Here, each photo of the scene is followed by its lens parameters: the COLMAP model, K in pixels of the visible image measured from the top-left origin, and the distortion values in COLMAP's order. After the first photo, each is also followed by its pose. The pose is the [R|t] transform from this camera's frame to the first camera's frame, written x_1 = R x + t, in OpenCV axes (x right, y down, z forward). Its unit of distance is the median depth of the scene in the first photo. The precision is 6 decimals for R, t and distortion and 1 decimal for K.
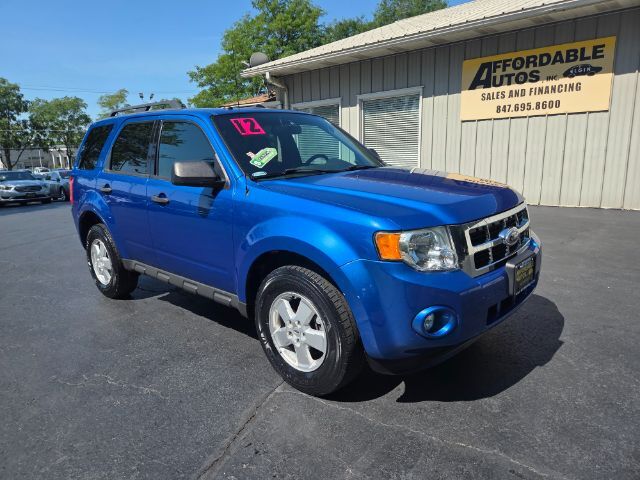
lens RADIAL K [[427.4, 0, 309.7], [0, 427.4, 241.2], [0, 0, 1]] dist [0.057323, -0.051853]
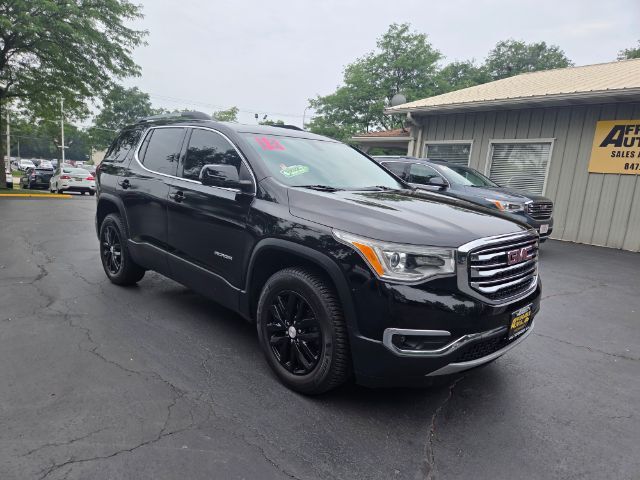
lens RADIAL K [[427.4, 0, 325.4], [0, 427.4, 248.1], [0, 0, 1]] dist [0.057323, -0.051853]
pose [[0.981921, 0.137357, -0.130247, -0.162876], [-0.143289, 0.988979, -0.037275, 0.062815], [0.123692, 0.055264, 0.990781, -0.214256]]
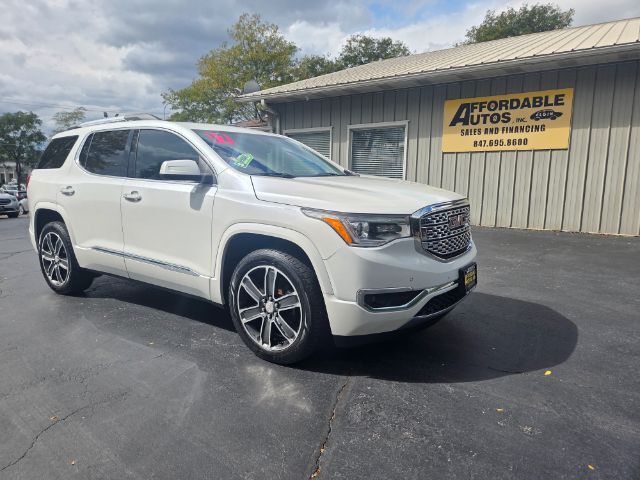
lens RADIAL K [[427.4, 0, 316.2], [0, 427.4, 238.8], [0, 0, 1]] dist [0.057323, -0.051853]
pose [[0.992936, 0.026083, 0.115751, -0.111010], [-0.017931, 0.997321, -0.070917, 0.035867], [-0.117291, 0.068340, 0.990743, -0.067776]]
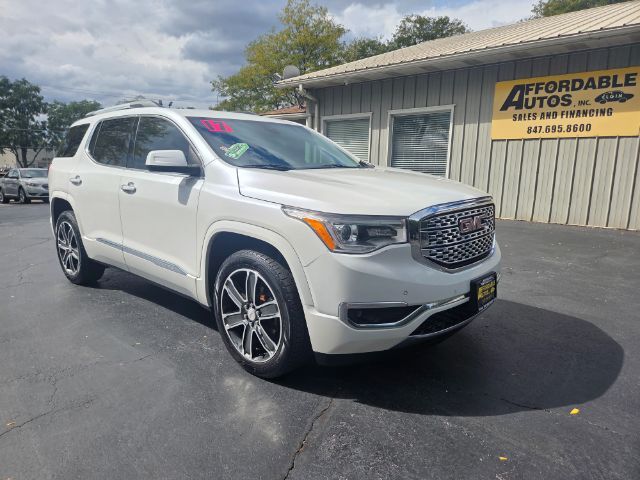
lens RADIAL K [[427.4, 0, 310.7], [0, 427.4, 244.3], [0, 0, 1]] dist [0.057323, -0.051853]
pose [[0.998660, 0.051223, -0.007432, -0.065542], [-0.051400, 0.998337, -0.026100, 0.022342], [0.006083, 0.026447, 0.999632, -0.032139]]
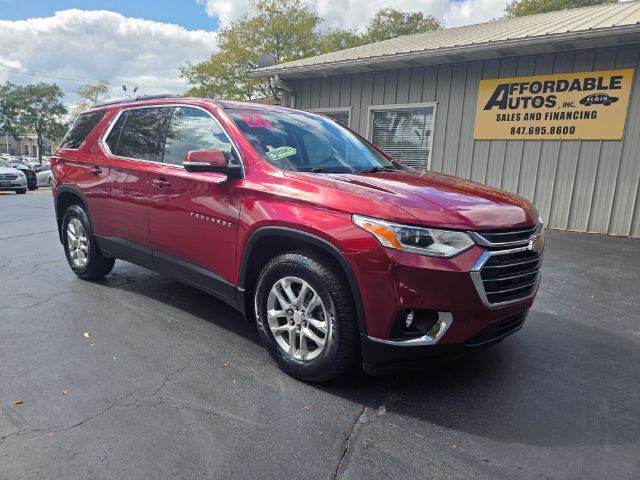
lens RADIAL K [[427.4, 0, 319.8], [0, 427.4, 244.7], [0, 0, 1]] dist [0.057323, -0.051853]
pose [[0.995164, 0.056649, 0.080248, -0.078720], [-0.055815, 0.998362, -0.012593, -0.002578], [-0.080830, 0.008053, 0.996695, 0.034401]]
